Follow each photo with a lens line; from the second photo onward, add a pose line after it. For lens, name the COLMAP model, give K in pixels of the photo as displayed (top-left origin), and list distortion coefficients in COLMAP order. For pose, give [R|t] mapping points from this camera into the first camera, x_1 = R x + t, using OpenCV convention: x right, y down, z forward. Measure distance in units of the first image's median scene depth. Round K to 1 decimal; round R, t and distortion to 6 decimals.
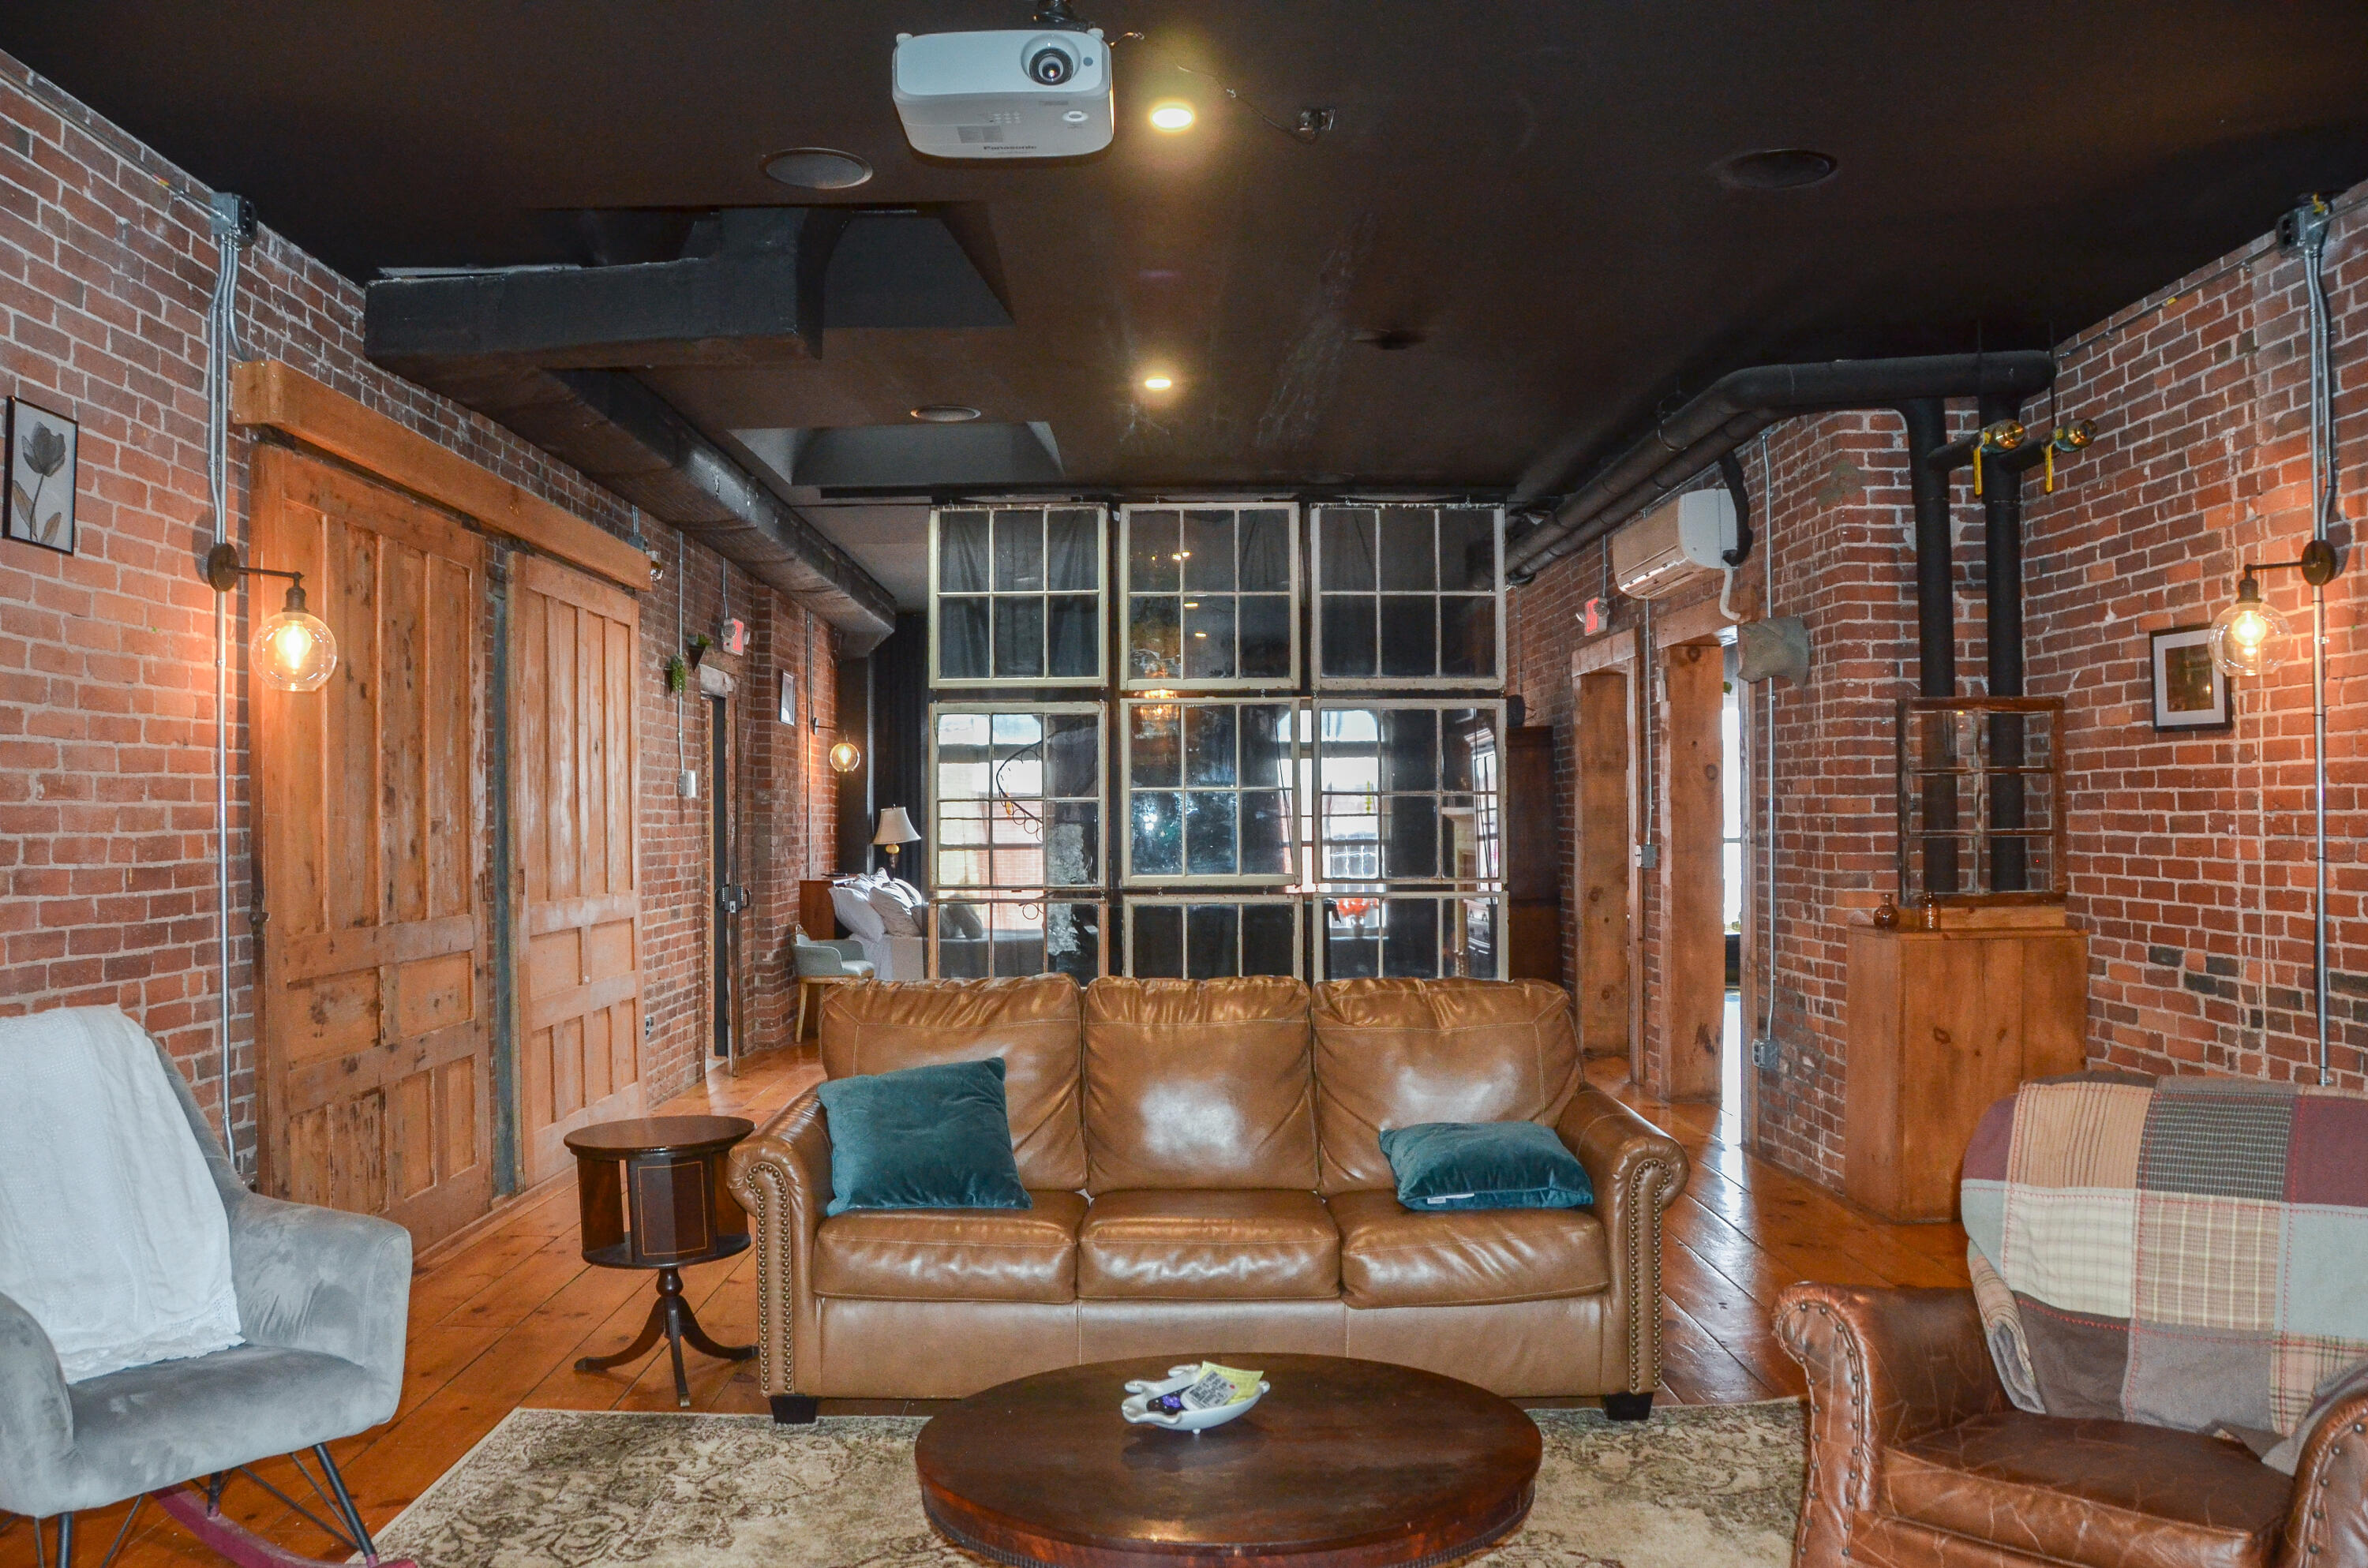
lens RADIAL K [[1837.0, 0, 1170.5], [0, 1837.0, 805.6], [0, 0, 1]] dist [-0.170190, 0.132978]
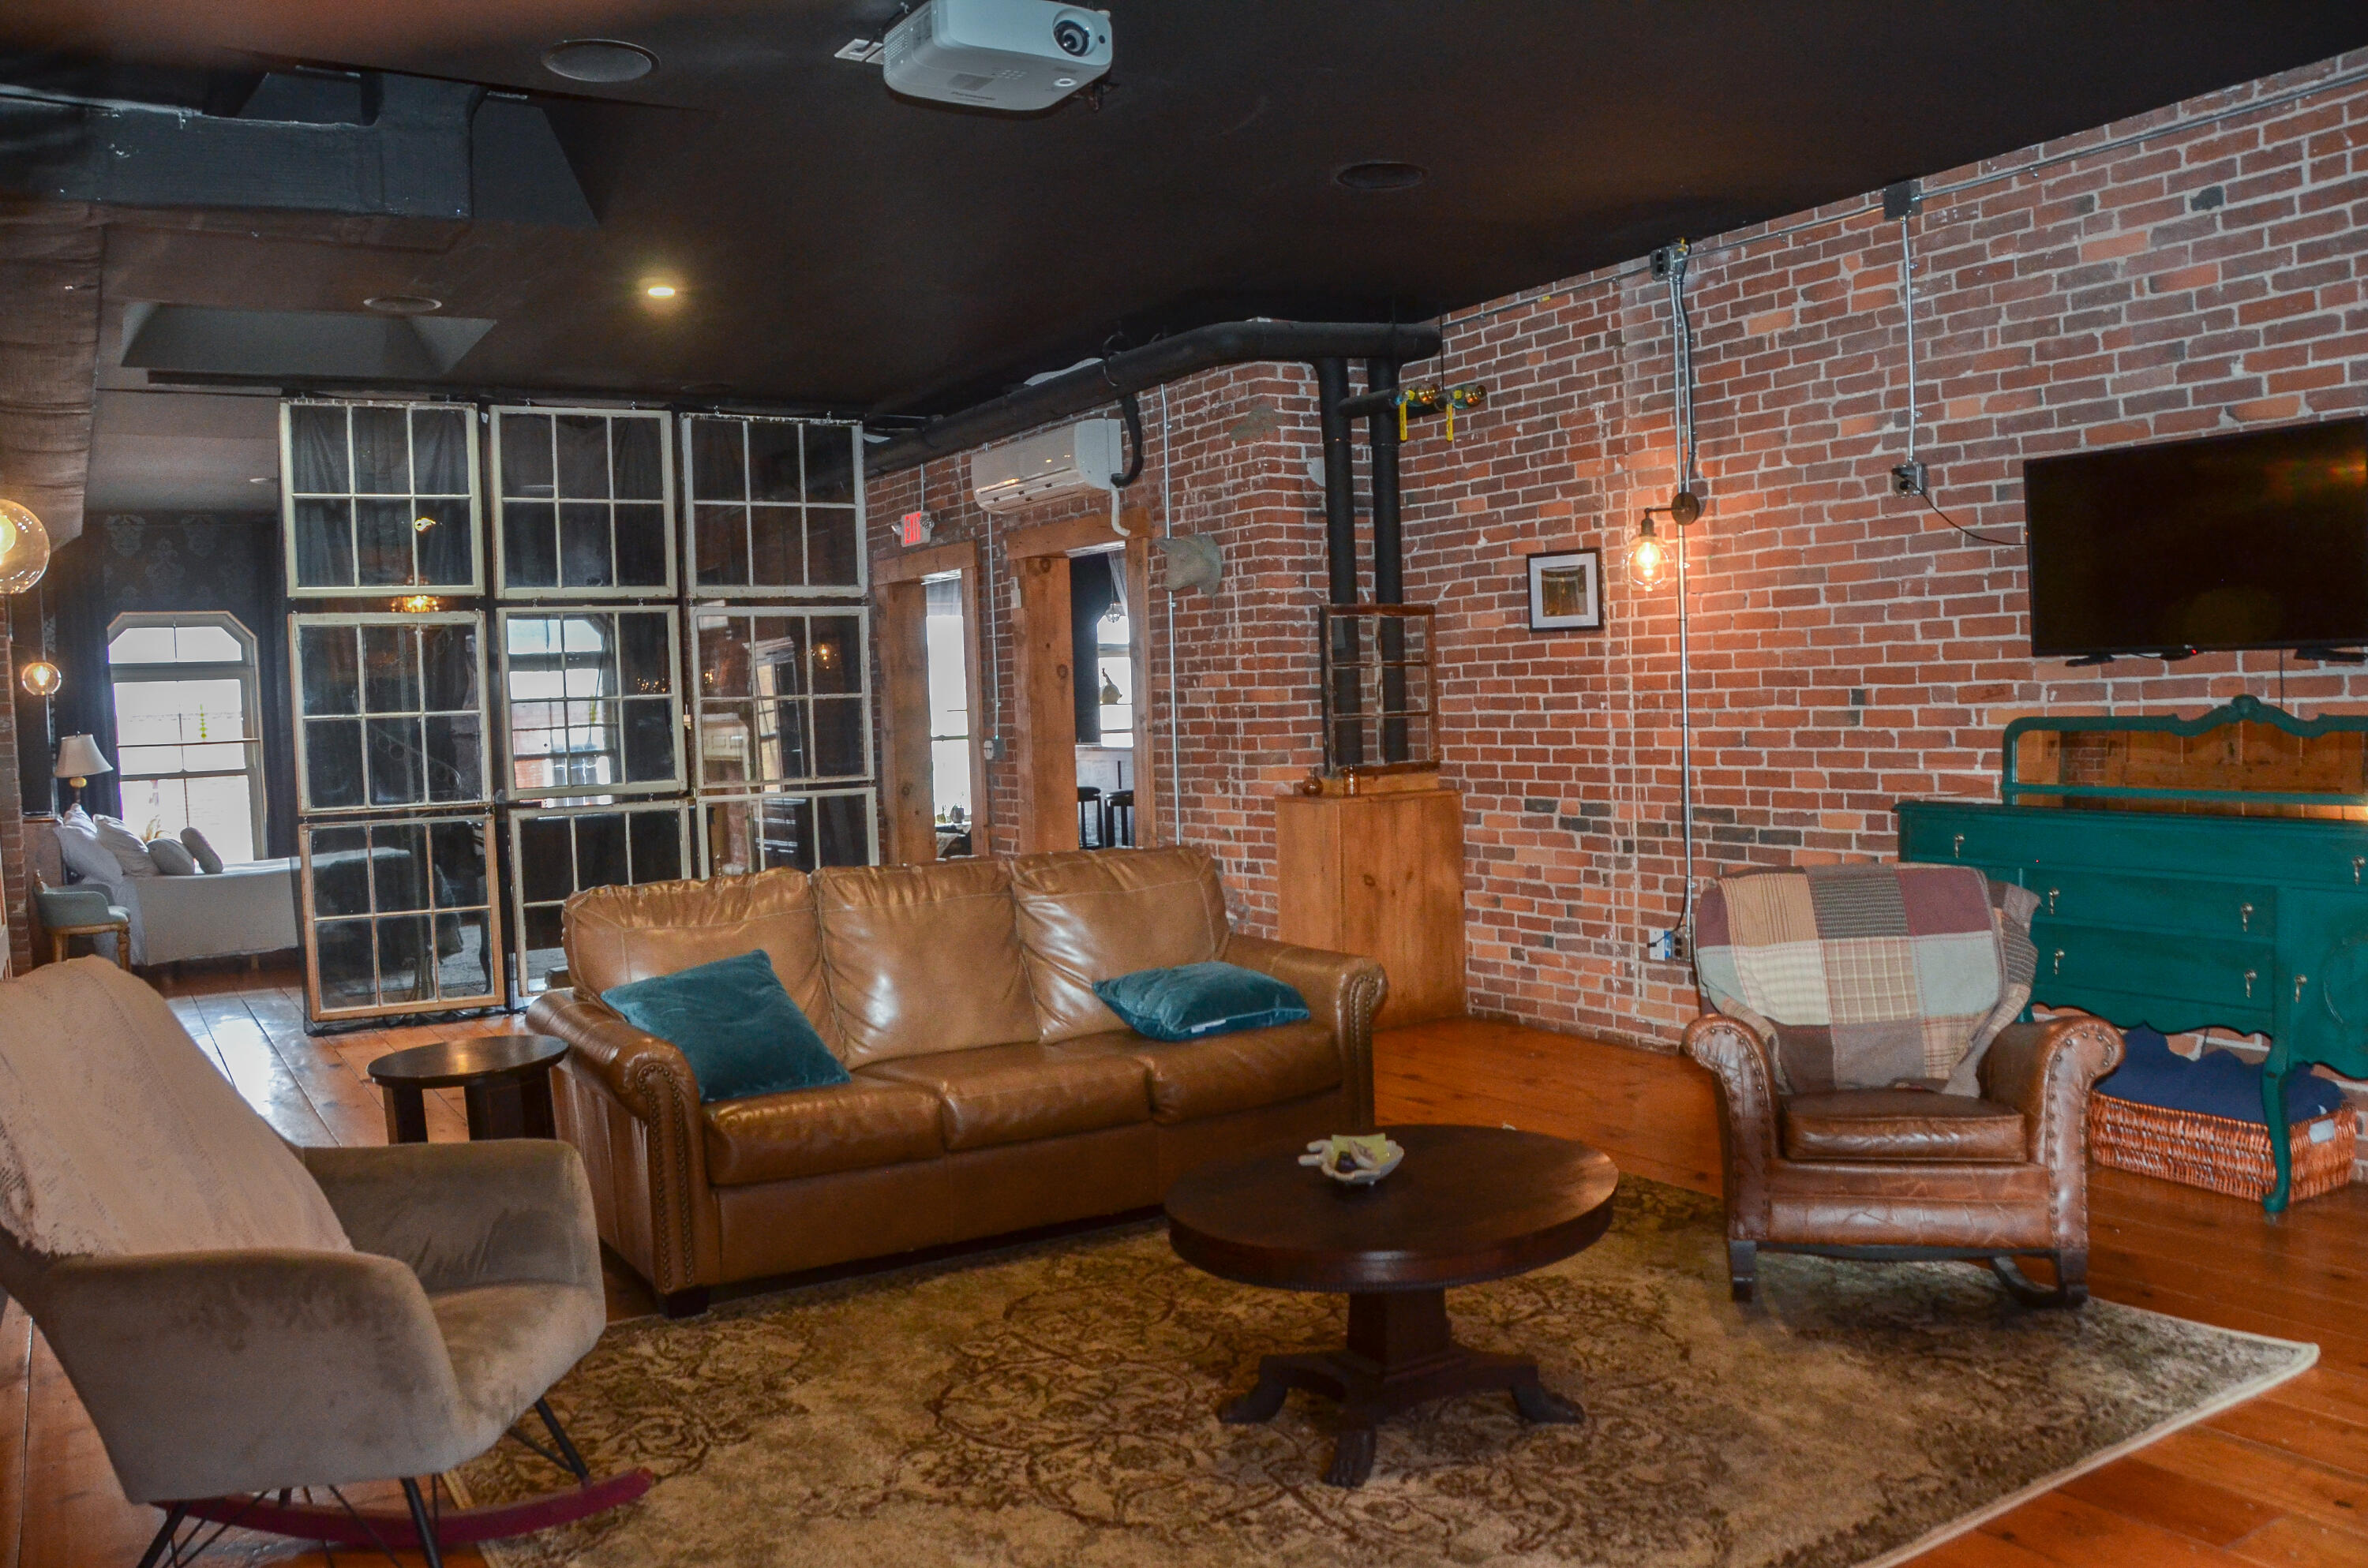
lens RADIAL K [[1837.0, 0, 1170.5], [0, 1837.0, 805.6], [0, 0, 1]] dist [-0.170190, 0.132978]
pose [[0.851766, -0.051371, 0.521398, -0.385884], [0.024906, 0.998026, 0.057645, 0.001367], [-0.523331, -0.036114, 0.851364, -0.000925]]
